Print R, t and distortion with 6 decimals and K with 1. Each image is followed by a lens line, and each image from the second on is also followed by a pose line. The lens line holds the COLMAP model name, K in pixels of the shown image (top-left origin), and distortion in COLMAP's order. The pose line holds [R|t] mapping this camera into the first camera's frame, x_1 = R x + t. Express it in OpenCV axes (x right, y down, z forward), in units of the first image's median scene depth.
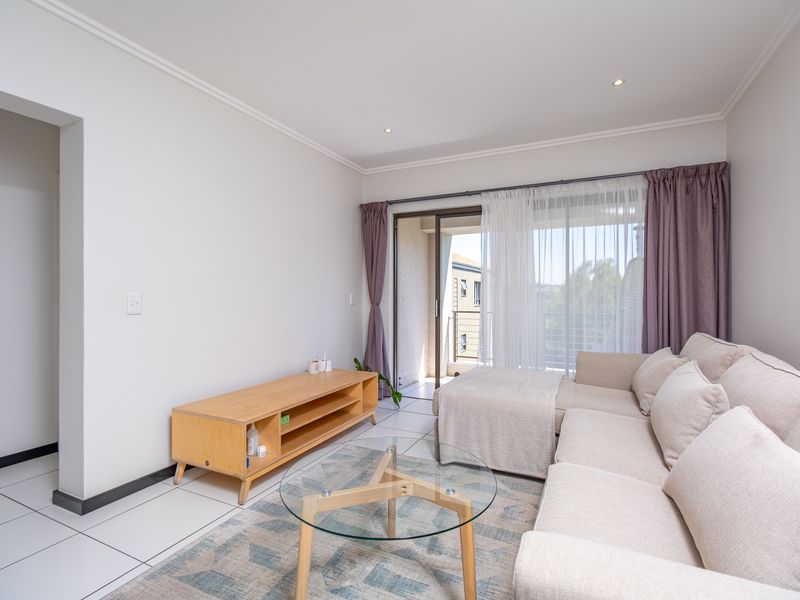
lens RADIAL K [[395.0, 0, 403.5], [0, 395.0, 293.9], [0, 0, 1]] dist [0.000455, -0.000384]
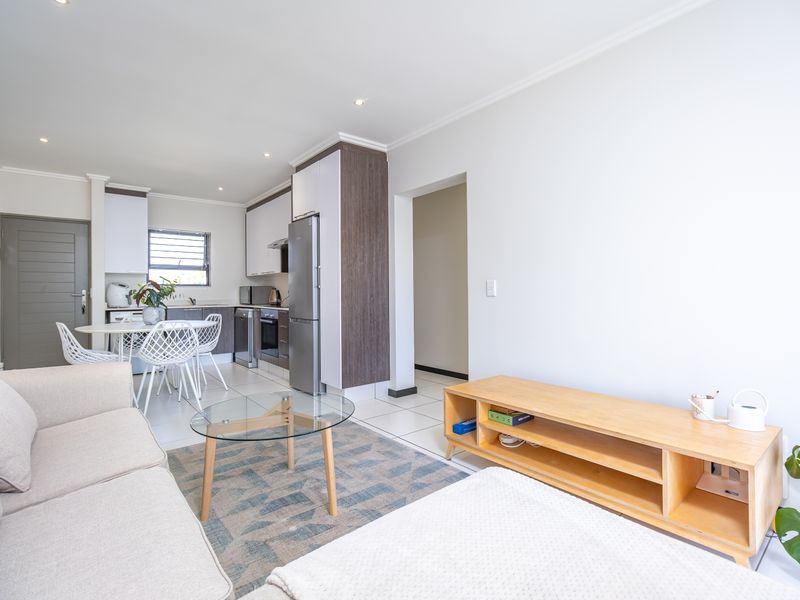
lens RADIAL K [[394.0, 0, 400.0], [0, 394.0, 289.1], [0, 0, 1]] dist [-0.000523, 0.000084]
pose [[-0.423353, -0.004064, -0.905956, 0.466431], [0.006912, 0.999946, -0.007716, 0.024547], [0.905938, -0.009528, -0.423302, 0.902651]]
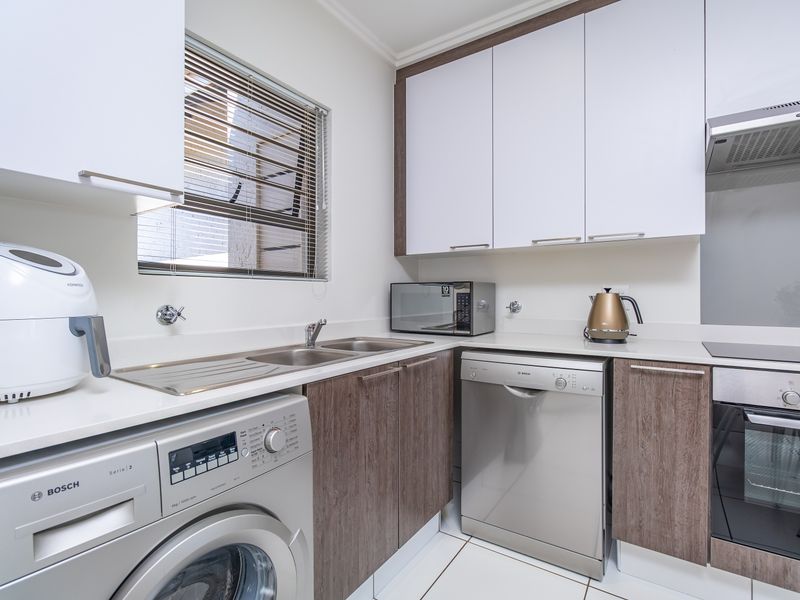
lens RADIAL K [[396.7, 0, 402.5], [0, 396.7, 297.9], [0, 0, 1]] dist [-0.001282, -0.000551]
pose [[-0.133254, 0.005144, -0.991069, -0.314097], [-0.000934, 0.999985, 0.005316, 0.013751], [0.991081, 0.001634, -0.133247, -0.591886]]
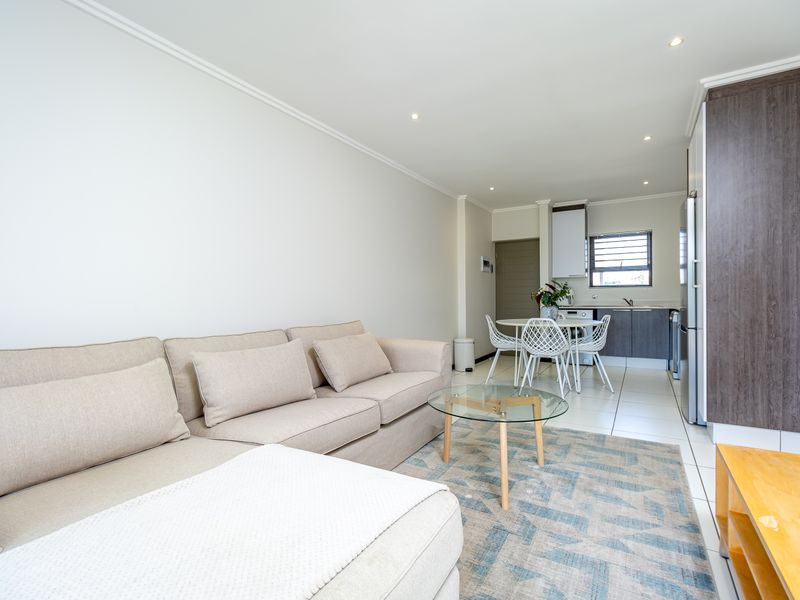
lens RADIAL K [[396.7, 0, 402.5], [0, 396.7, 297.9], [0, 0, 1]] dist [-0.001282, -0.000551]
pose [[-0.995289, 0.011522, 0.096268, 0.076718], [0.011826, 0.999927, 0.002584, 0.023950], [-0.096231, 0.003711, -0.995352, 1.187519]]
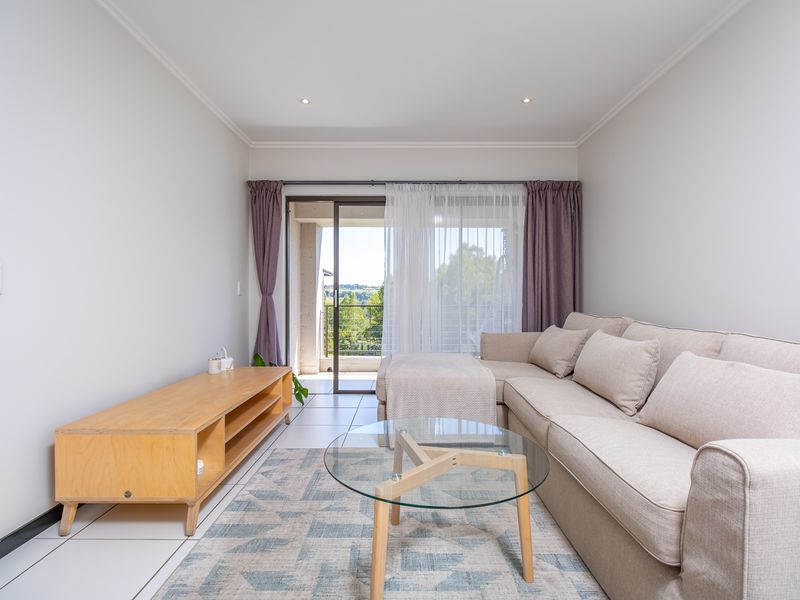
lens RADIAL K [[396.7, 0, 402.5], [0, 396.7, 297.9], [0, 0, 1]] dist [-0.001282, -0.000551]
pose [[0.902133, -0.000799, 0.431458, -0.243226], [-0.002432, 0.999973, 0.006936, 0.036106], [-0.431452, -0.007306, 0.902106, 0.073541]]
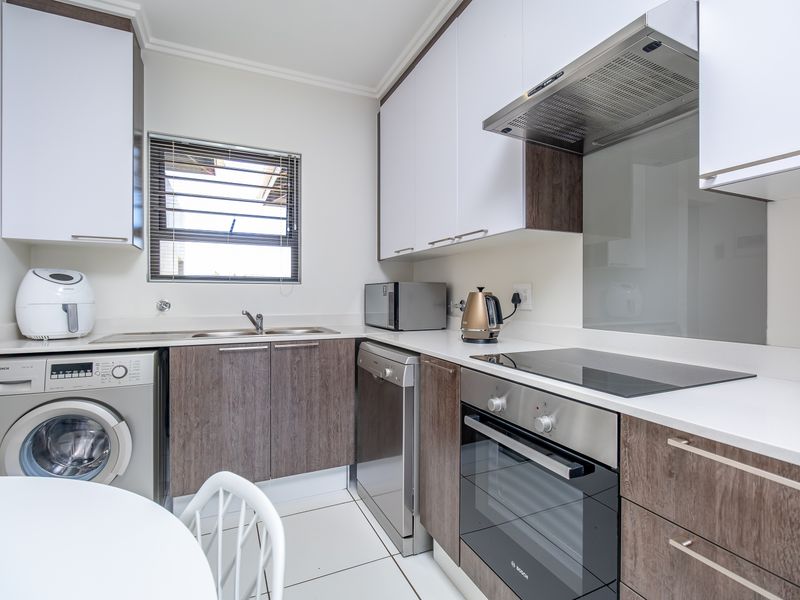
lens RADIAL K [[396.7, 0, 402.5], [0, 396.7, 297.9], [0, 0, 1]] dist [-0.001282, -0.000551]
pose [[-0.636910, 0.003980, -0.770928, -0.415445], [-0.003148, 0.999965, 0.007763, 0.013645], [0.770932, 0.007371, -0.636875, -0.099475]]
